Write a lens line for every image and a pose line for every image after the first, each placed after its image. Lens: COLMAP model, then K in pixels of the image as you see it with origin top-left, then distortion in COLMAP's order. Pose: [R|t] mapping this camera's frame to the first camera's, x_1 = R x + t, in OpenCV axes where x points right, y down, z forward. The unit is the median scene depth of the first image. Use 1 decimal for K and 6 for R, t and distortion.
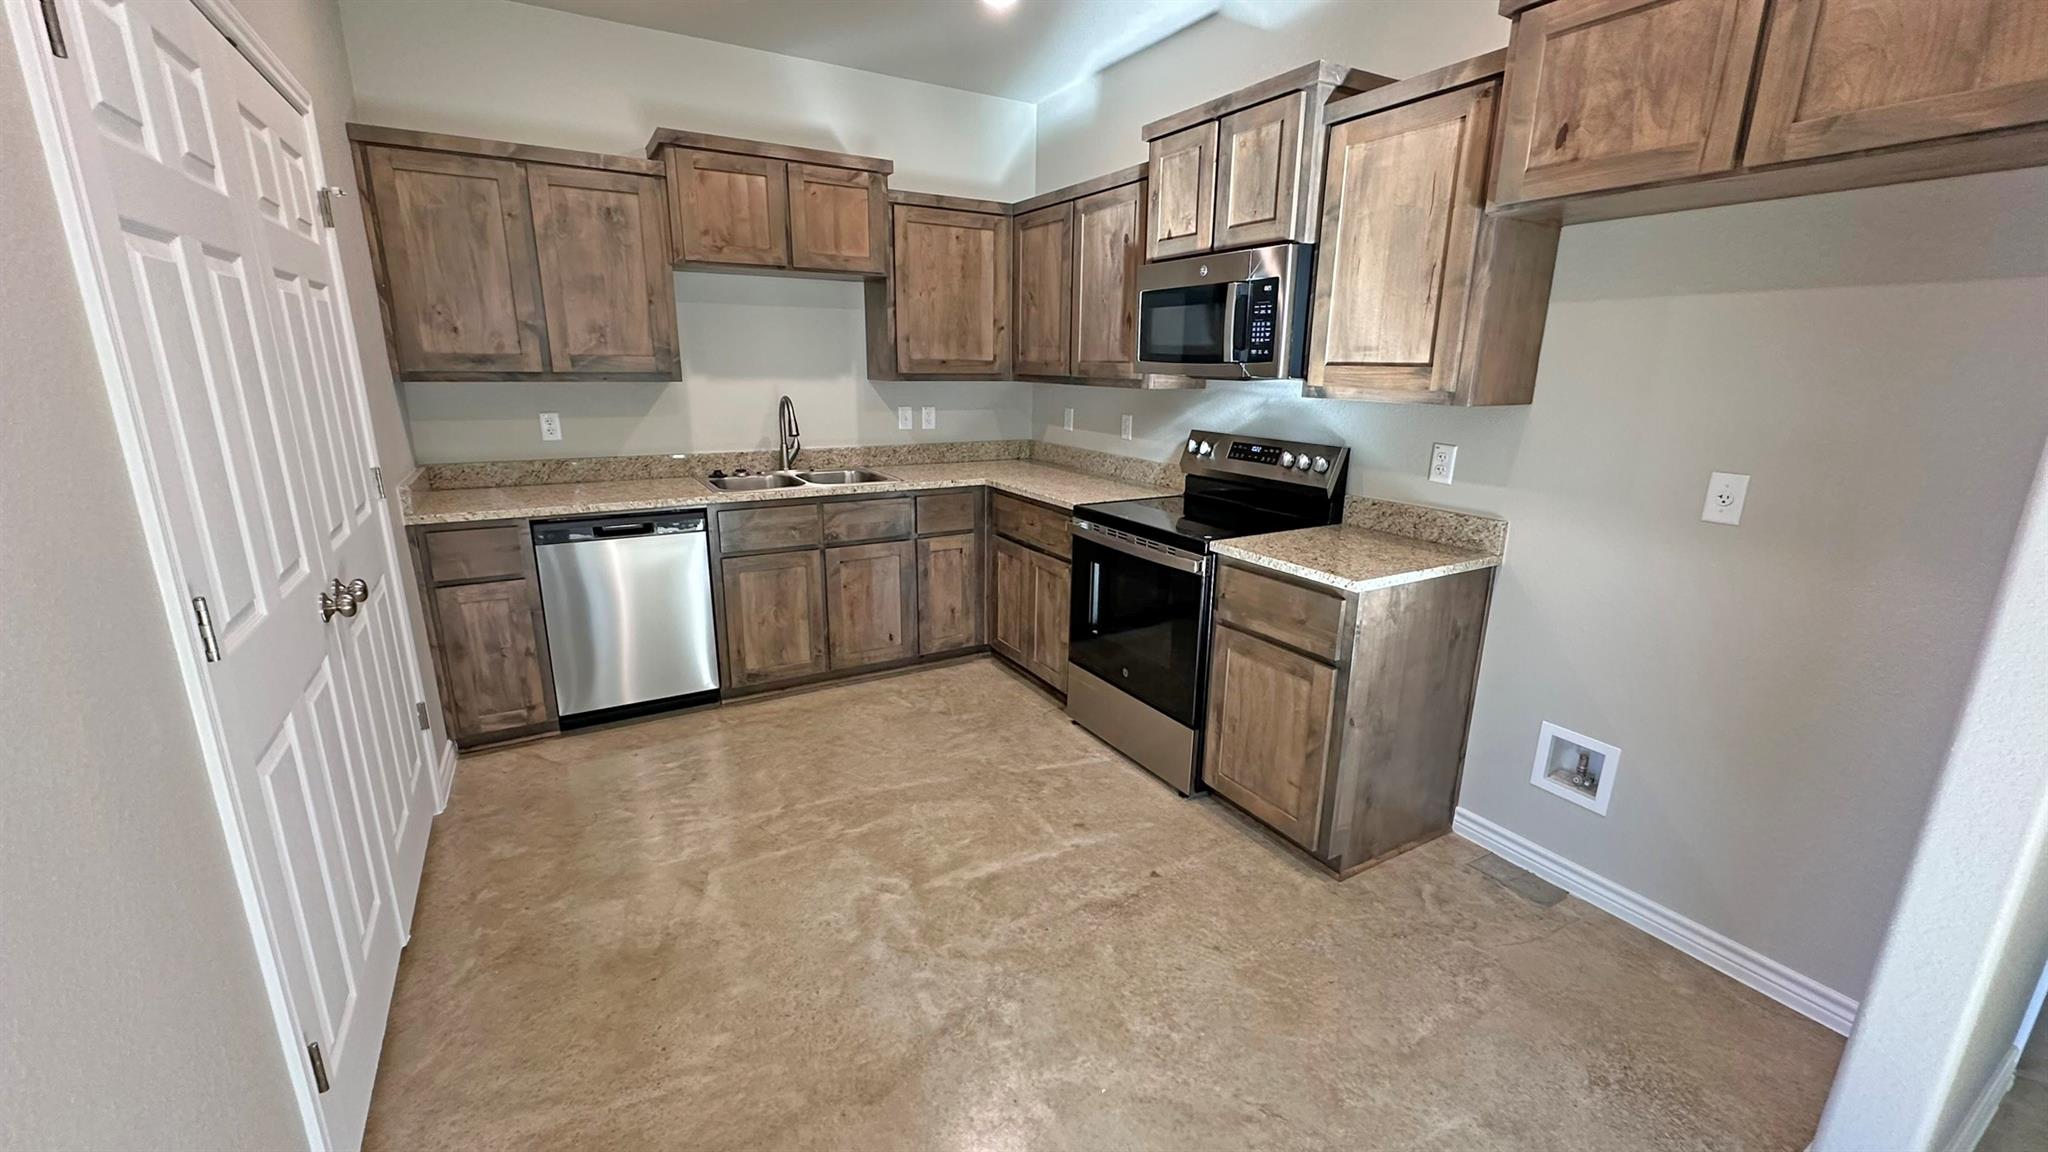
lens RADIAL K [[817.1, 0, 1018.2], [0, 817.1, 579.3], [0, 0, 1]] dist [-0.000654, 0.000036]
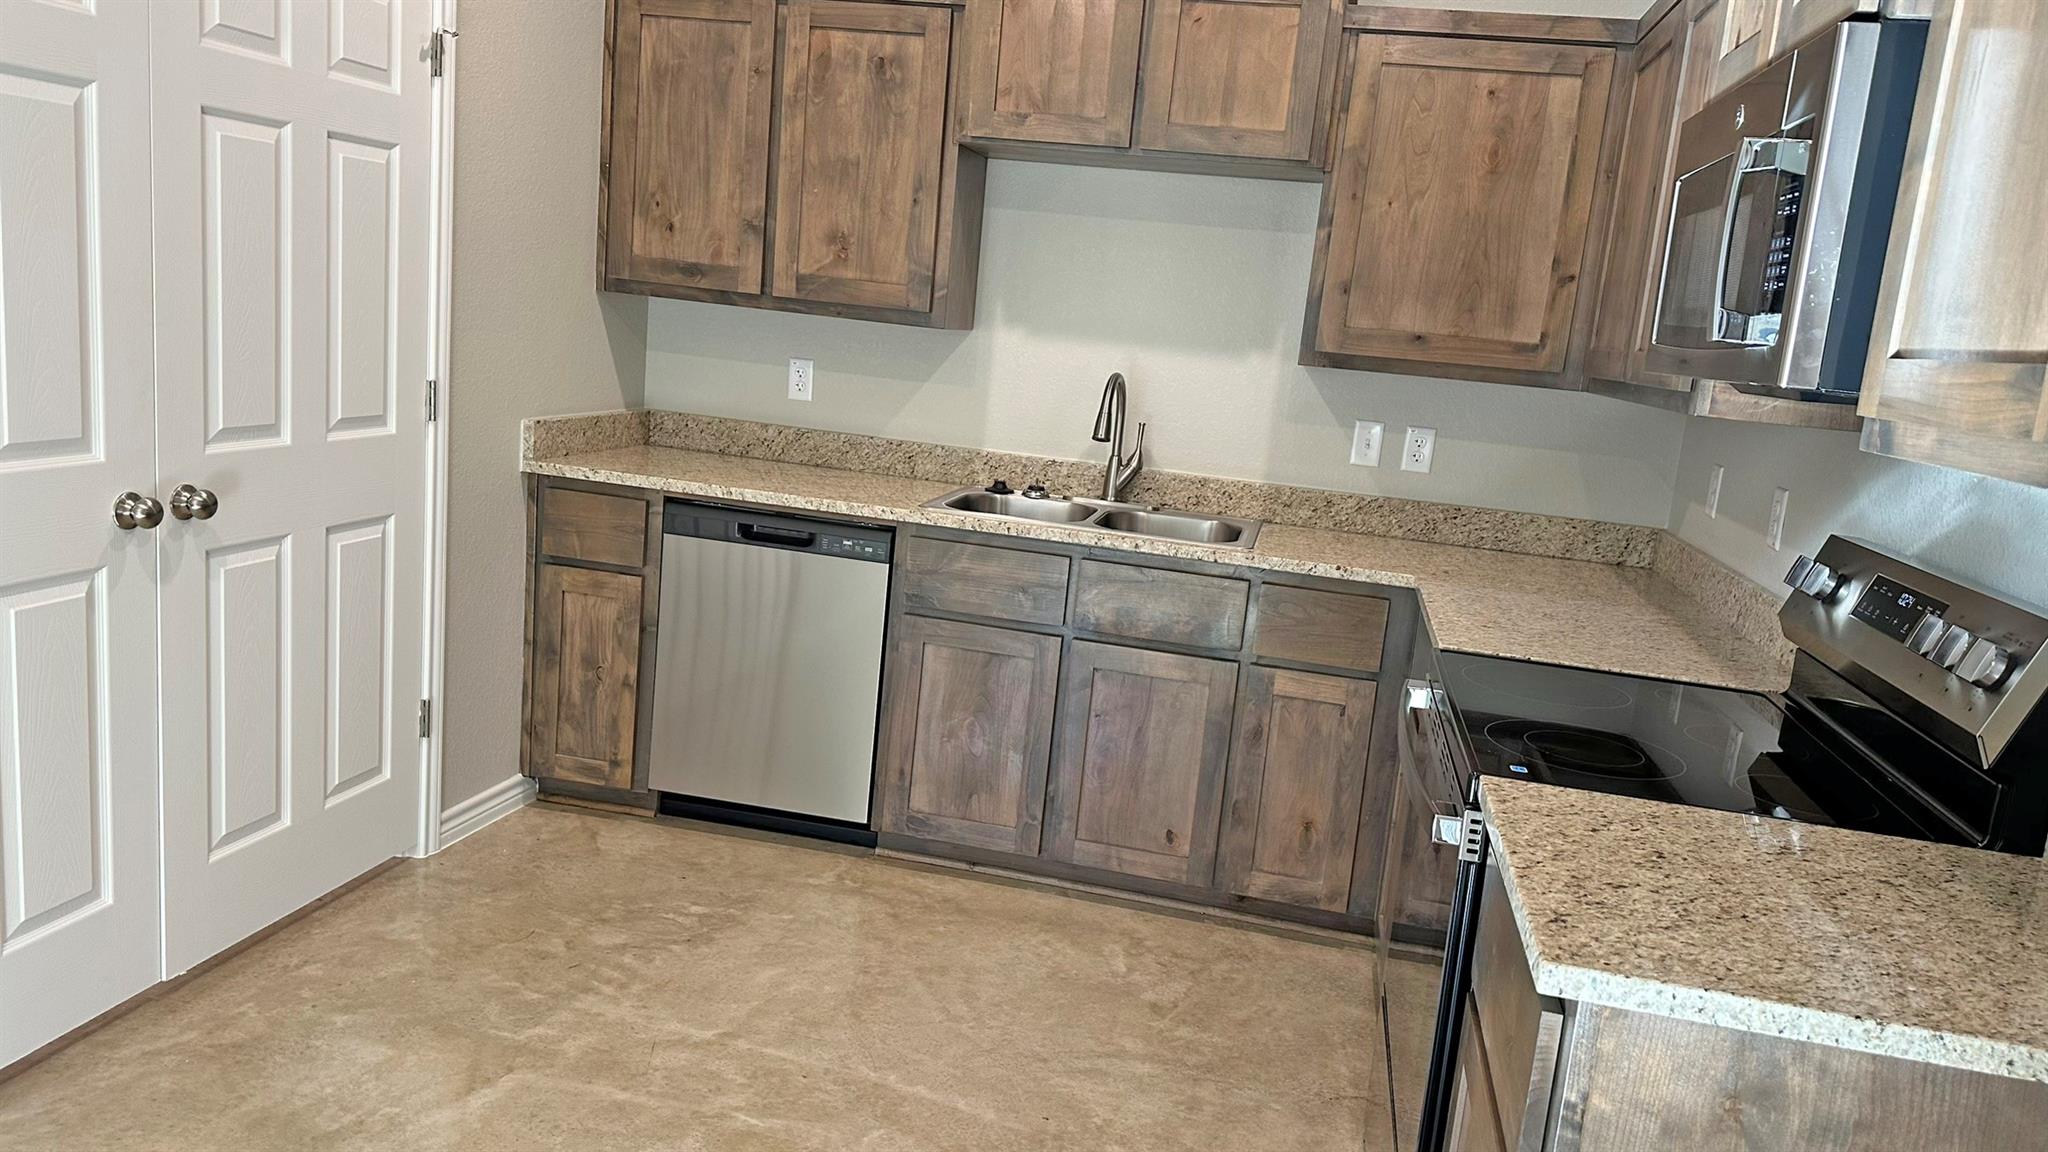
lens RADIAL K [[1414.5, 0, 1024.0], [0, 1414.5, 576.0], [0, 0, 1]] dist [0.173426, -0.343719]
pose [[0.741477, 0.181754, -0.645893, 0.386543], [-0.257774, 0.965904, -0.024117, -0.051097], [0.619487, 0.184377, 0.763047, 0.252108]]
